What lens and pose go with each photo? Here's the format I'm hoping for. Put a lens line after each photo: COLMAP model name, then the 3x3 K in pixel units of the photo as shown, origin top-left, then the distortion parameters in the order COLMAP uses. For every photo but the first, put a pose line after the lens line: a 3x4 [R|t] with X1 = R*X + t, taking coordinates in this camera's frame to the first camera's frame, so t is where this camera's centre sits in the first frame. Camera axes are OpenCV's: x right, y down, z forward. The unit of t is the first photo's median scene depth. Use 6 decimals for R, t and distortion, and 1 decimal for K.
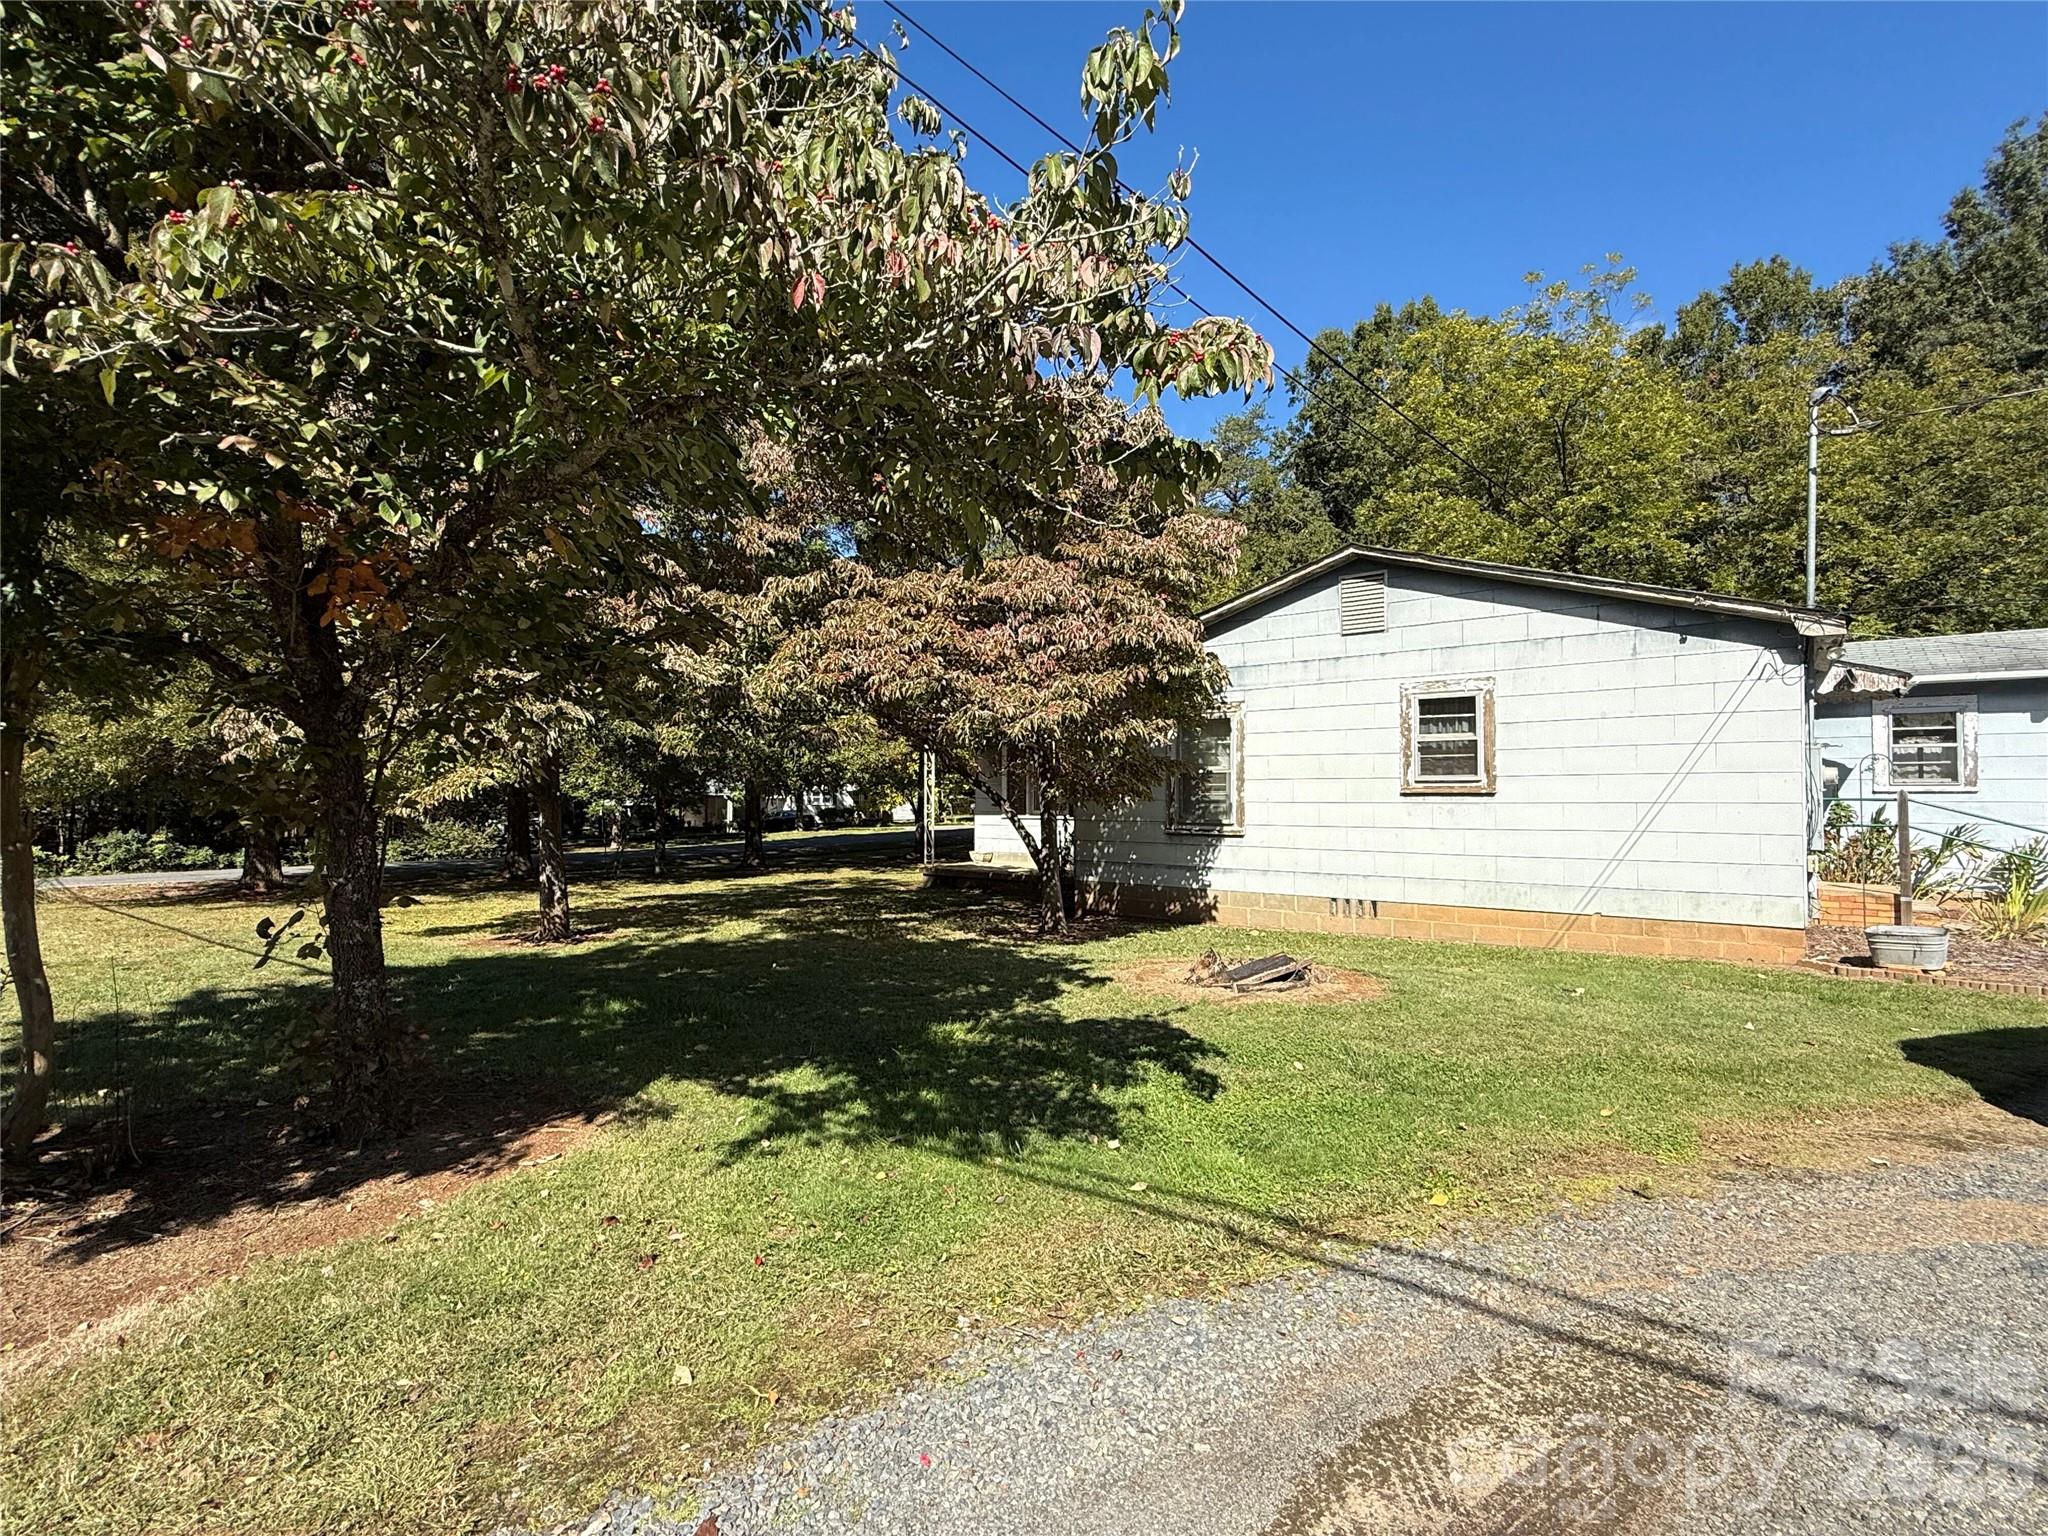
lens RADIAL K [[998.3, 0, 1024.5], [0, 998.3, 769.8], [0, 0, 1]] dist [0.000288, 0.000200]
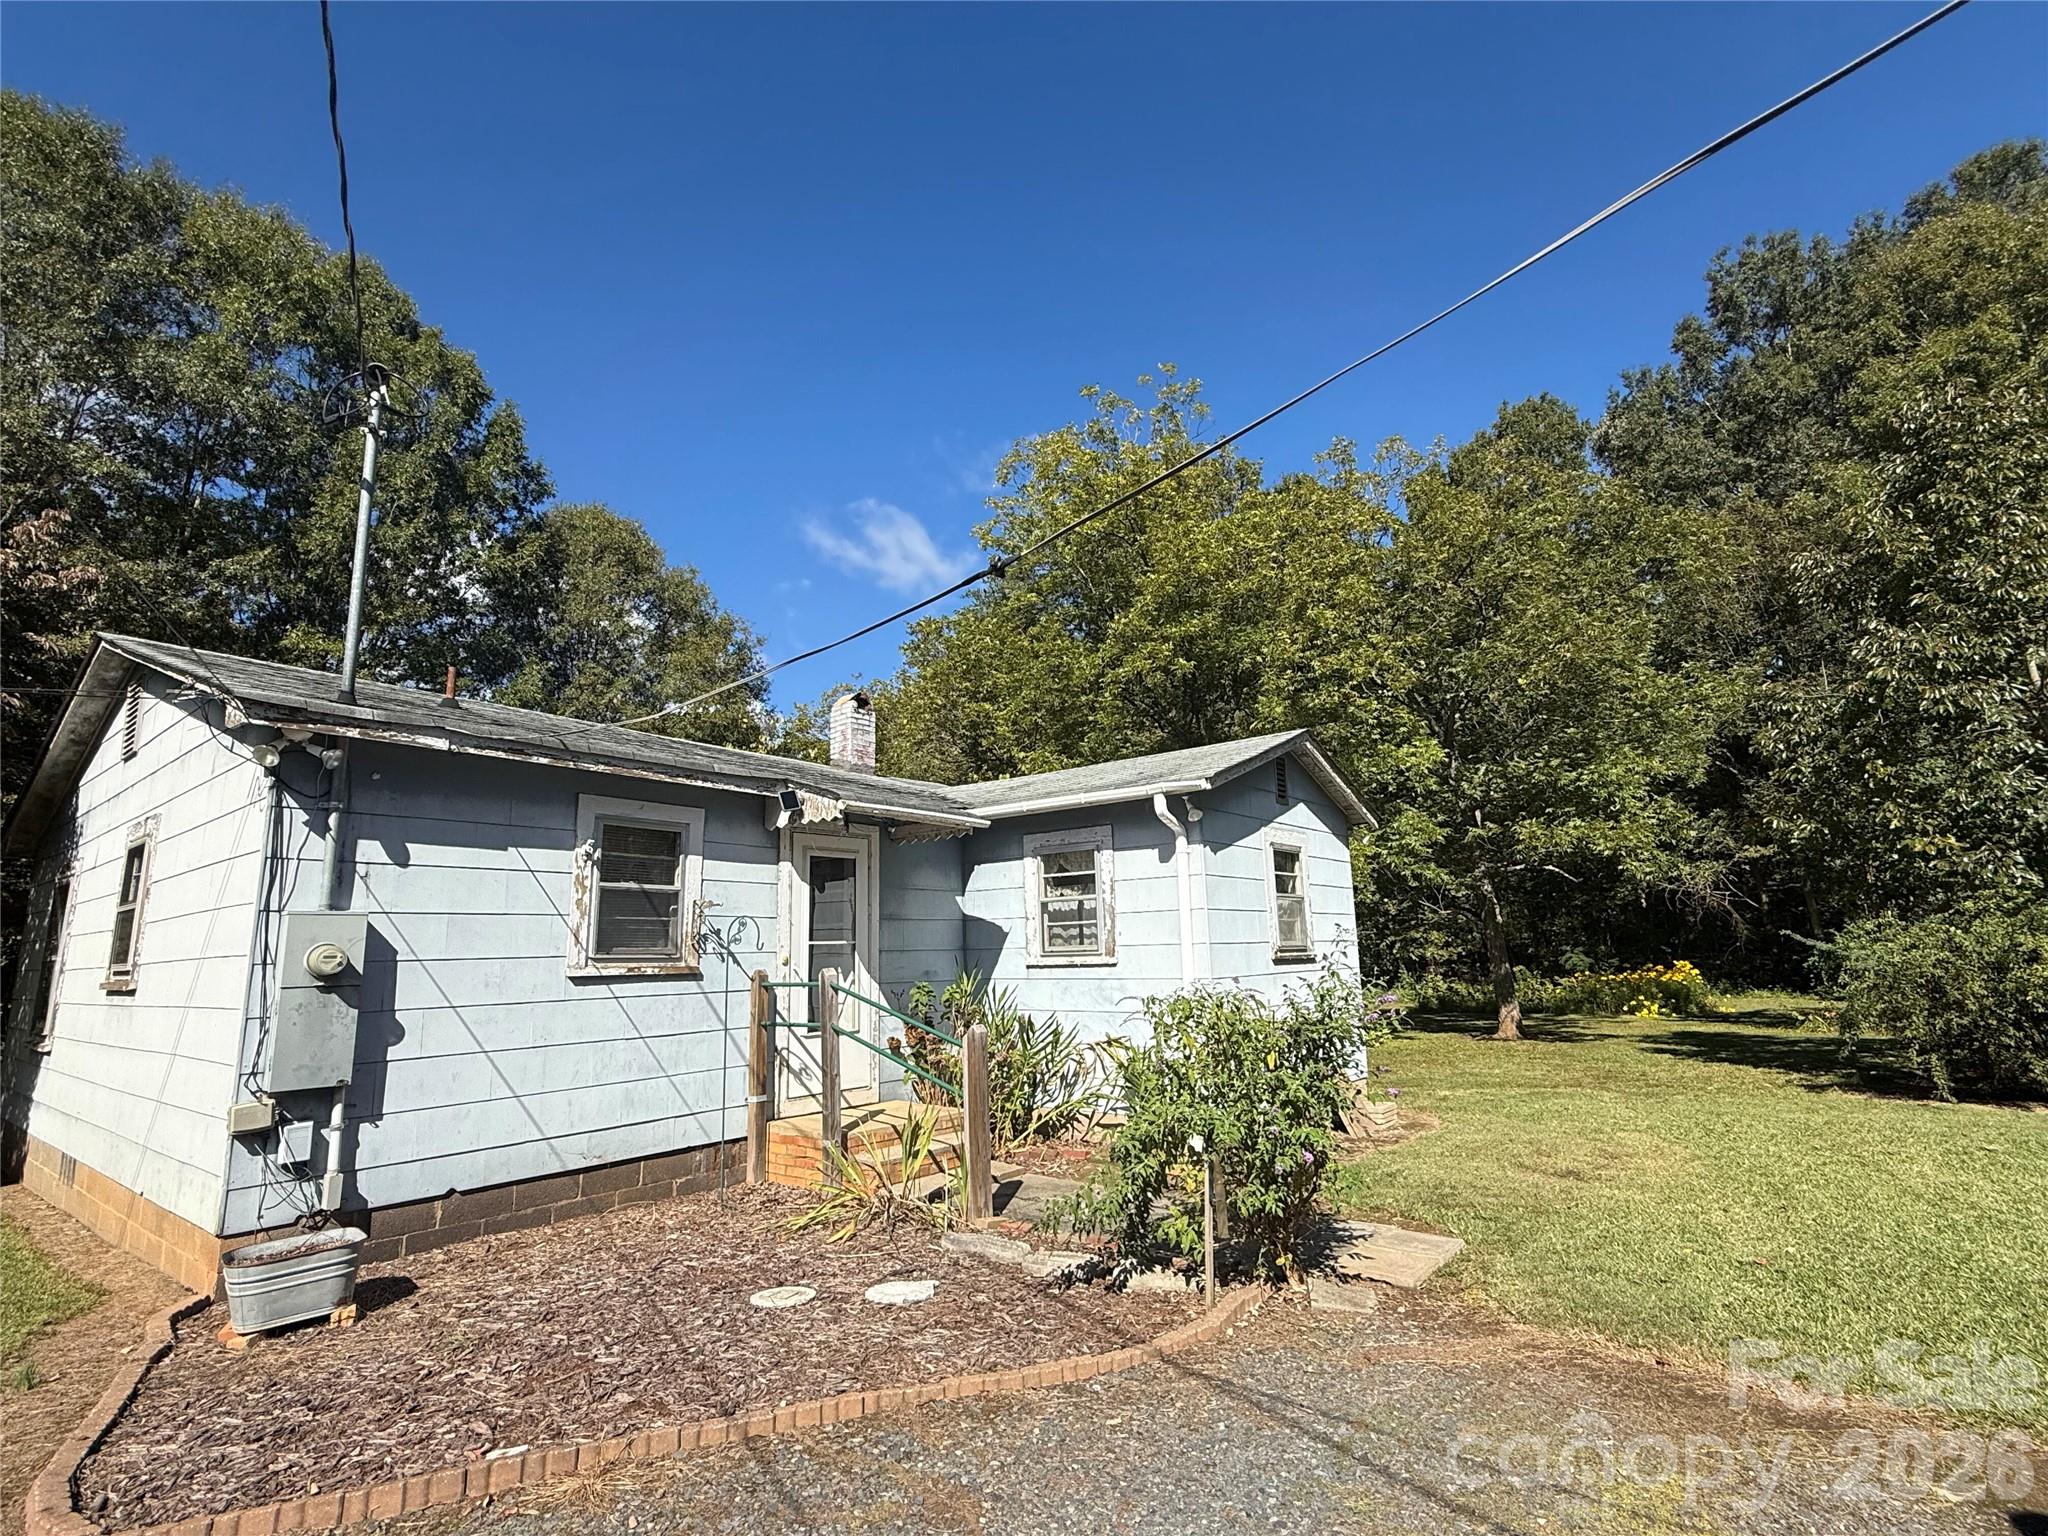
lens RADIAL K [[998.3, 0, 1024.5], [0, 998.3, 769.8], [0, 0, 1]] dist [0.000288, 0.000200]
pose [[0.999630, -0.024180, -0.012420, 0.889038], [0.021860, 0.986643, -0.161427, -0.000632], [0.016157, 0.161096, 0.986807, 0.287436]]
